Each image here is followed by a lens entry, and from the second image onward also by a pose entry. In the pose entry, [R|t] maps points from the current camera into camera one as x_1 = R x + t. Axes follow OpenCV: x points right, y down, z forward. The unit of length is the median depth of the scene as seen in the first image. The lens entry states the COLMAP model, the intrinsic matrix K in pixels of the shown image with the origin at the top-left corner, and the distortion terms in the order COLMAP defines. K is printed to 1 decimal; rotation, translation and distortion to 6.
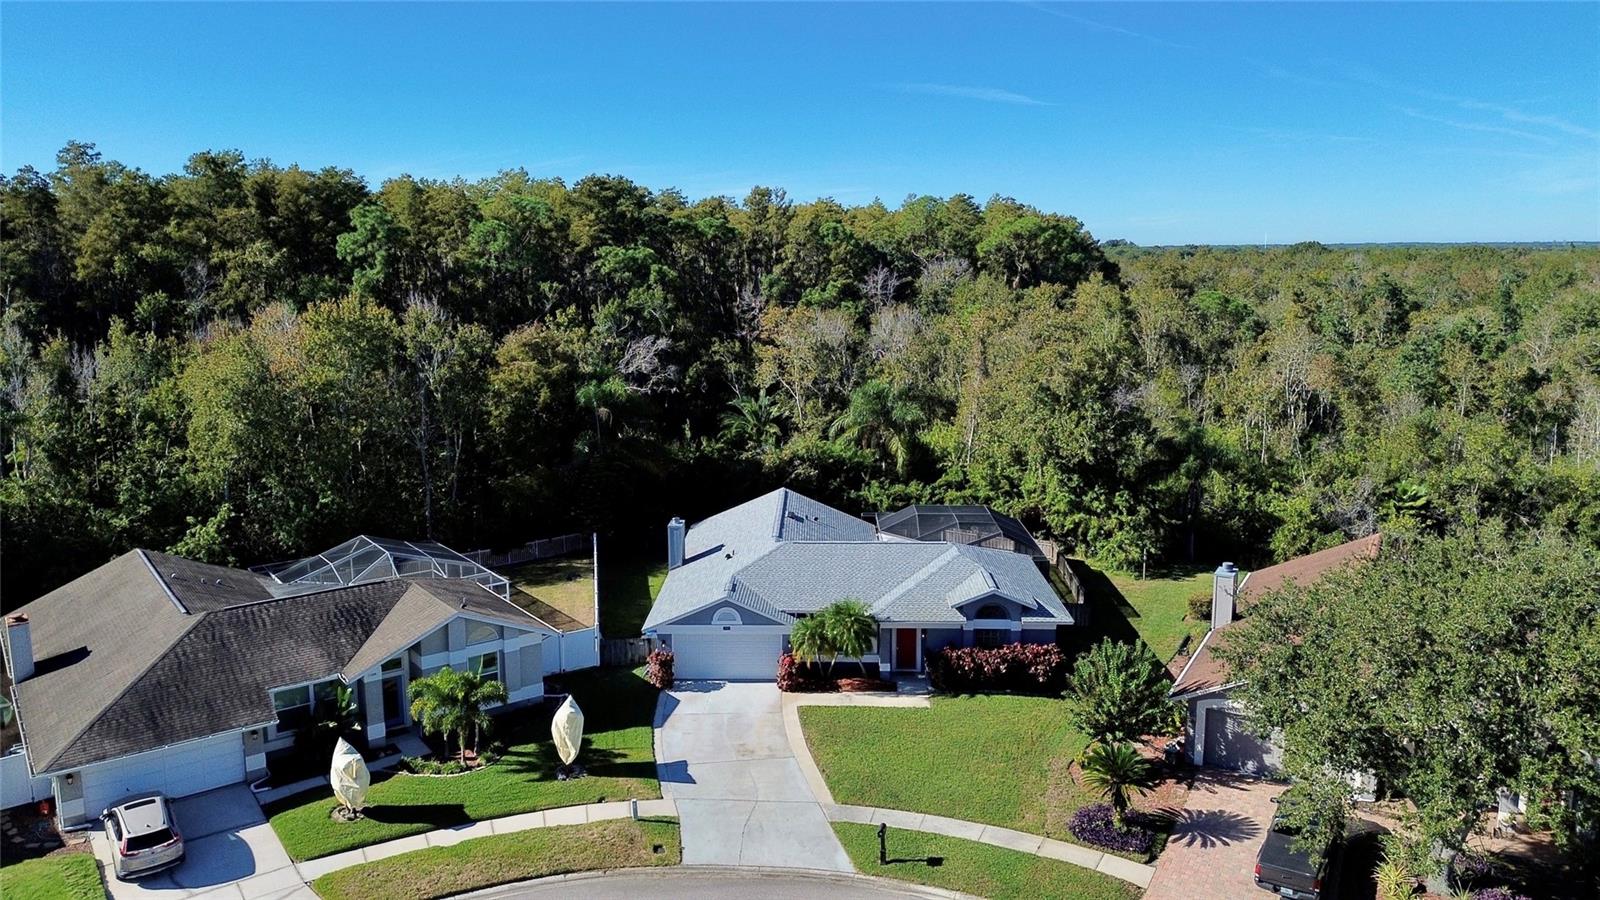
lens RADIAL K [[1070.0, 0, 800.0], [0, 1070.0, 450.0], [0, 0, 1]] dist [0.055724, -0.055154]
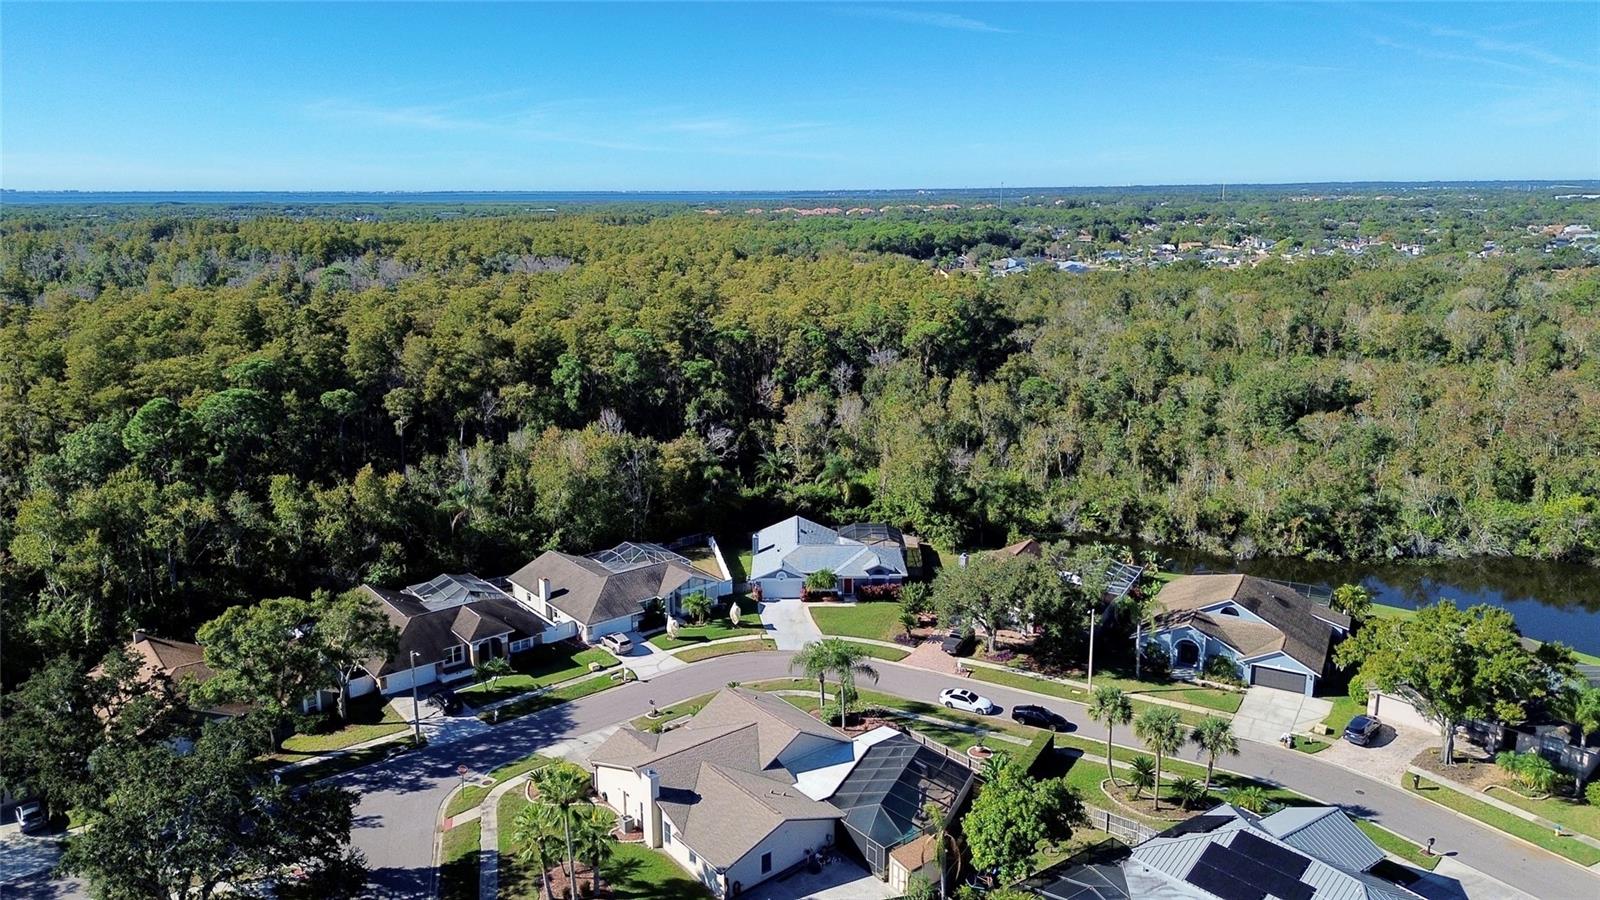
lens RADIAL K [[1070.0, 0, 800.0], [0, 1070.0, 450.0], [0, 0, 1]] dist [0.055724, -0.055154]
pose [[0.999653, -0.008123, 0.025044, -0.066227], [0.006680, 0.998343, 0.057163, -0.241006], [-0.025467, -0.056976, 0.998051, -1.290742]]
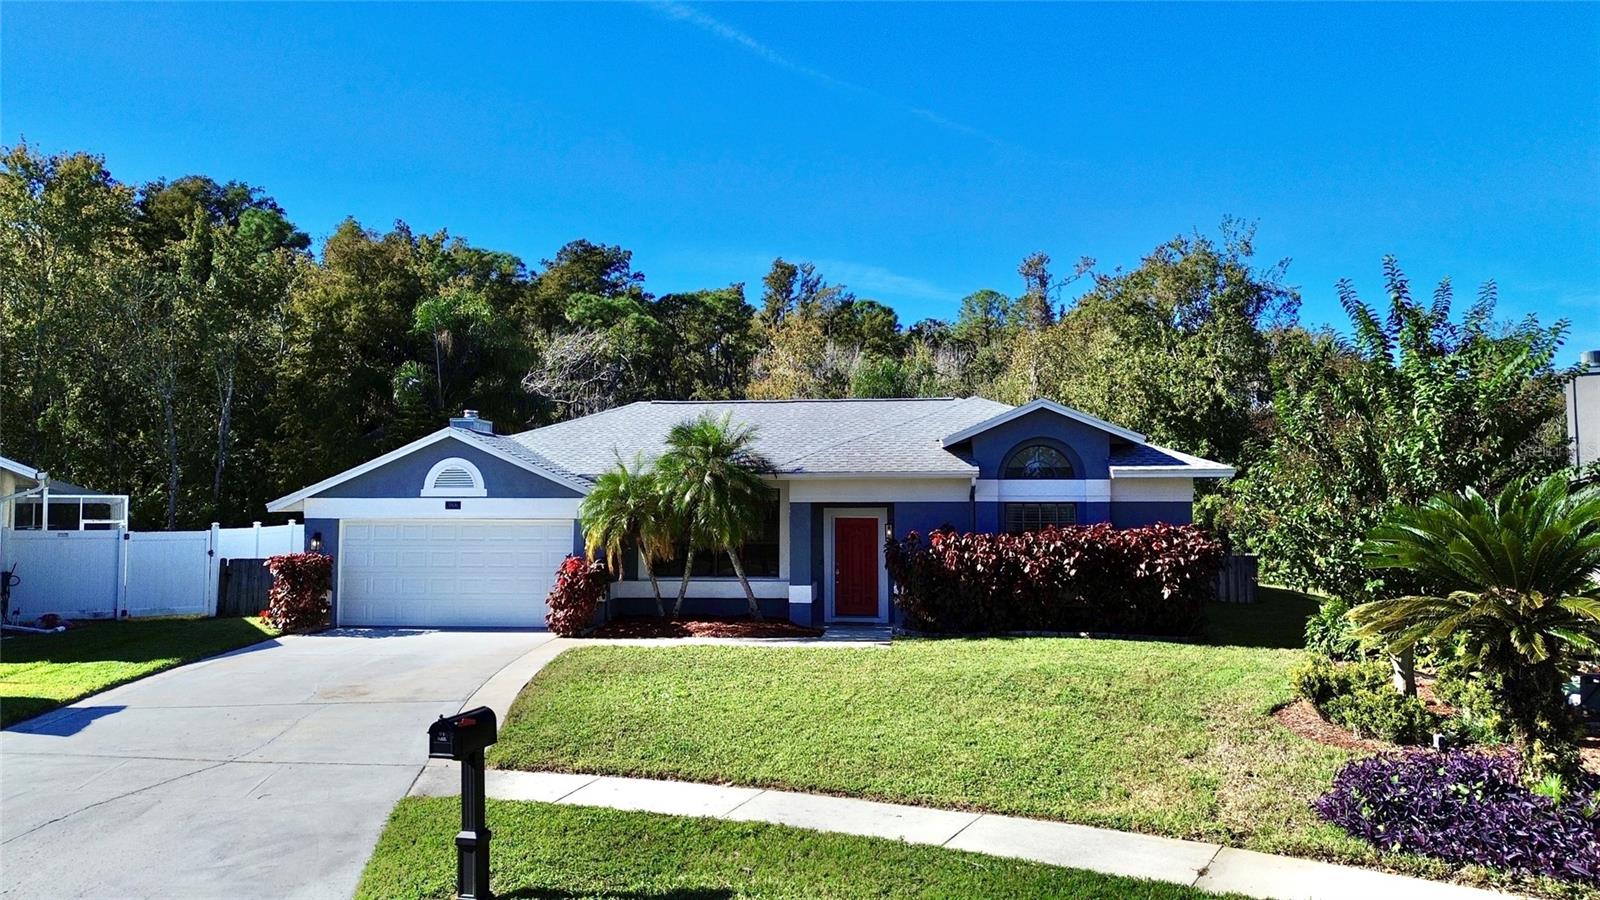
lens RADIAL K [[1070.0, 0, 800.0], [0, 1070.0, 450.0], [0, 0, 1]] dist [0.055724, -0.055154]
pose [[0.996158, -0.004443, -0.087459, 0.090342], [-0.017473, 0.968546, -0.248220, 0.194080], [0.085811, 0.248795, 0.964747, 0.430192]]
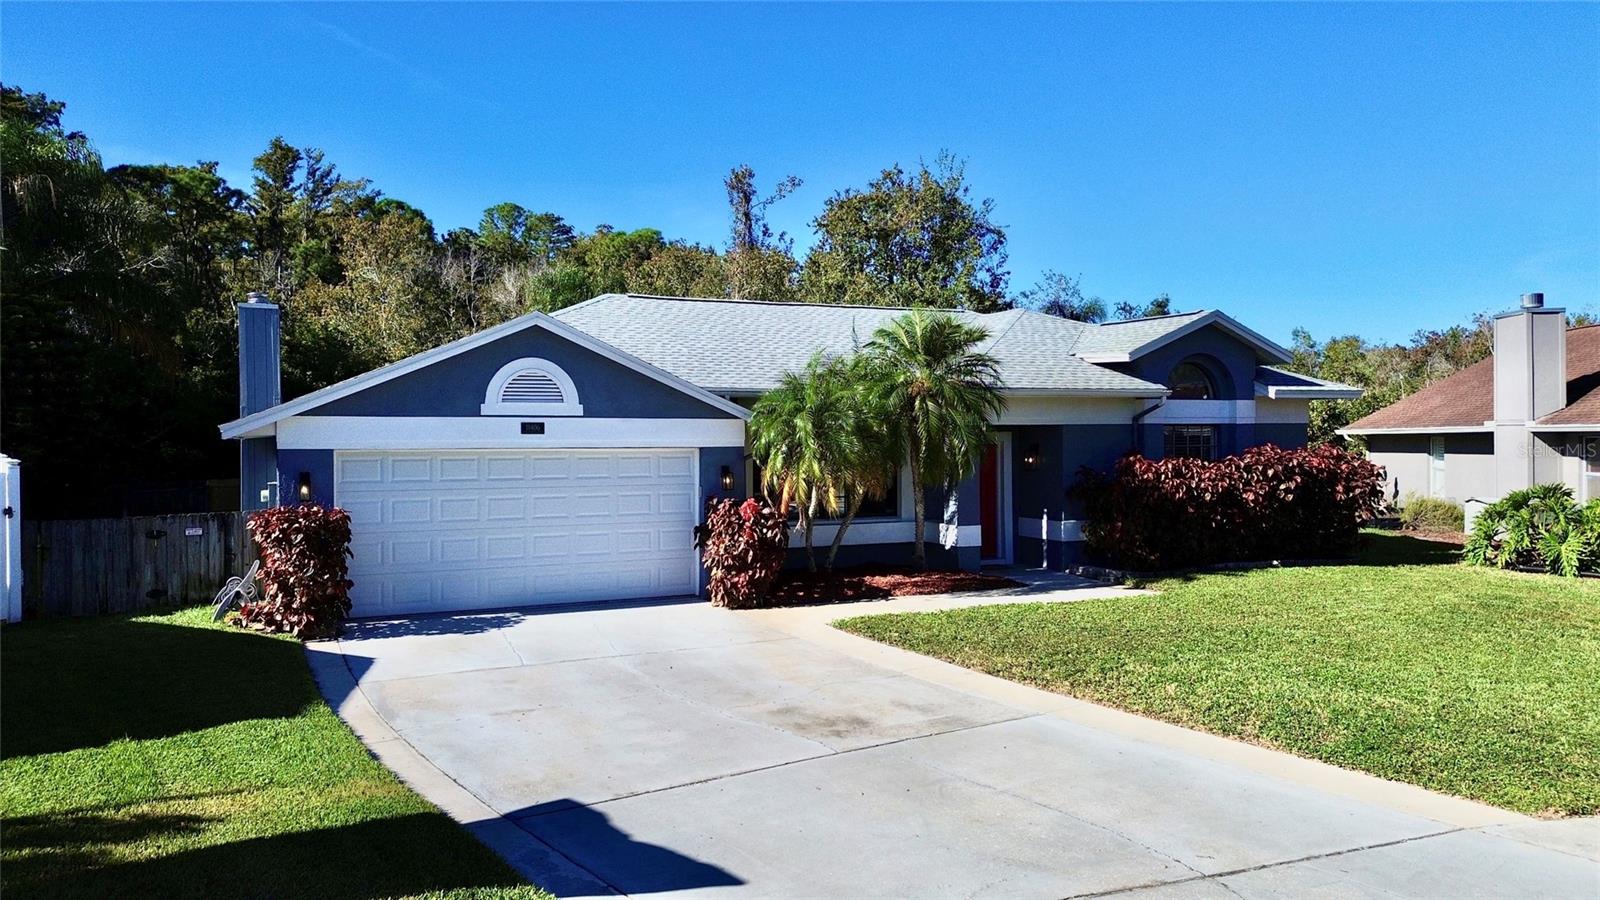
lens RADIAL K [[1070.0, 0, 800.0], [0, 1070.0, 450.0], [0, 0, 1]] dist [0.055724, -0.055154]
pose [[0.912551, -0.009385, 0.408856, -0.094640], [0.084125, 0.982664, -0.165209, 0.175144], [-0.400218, 0.185156, 0.897520, 0.528636]]
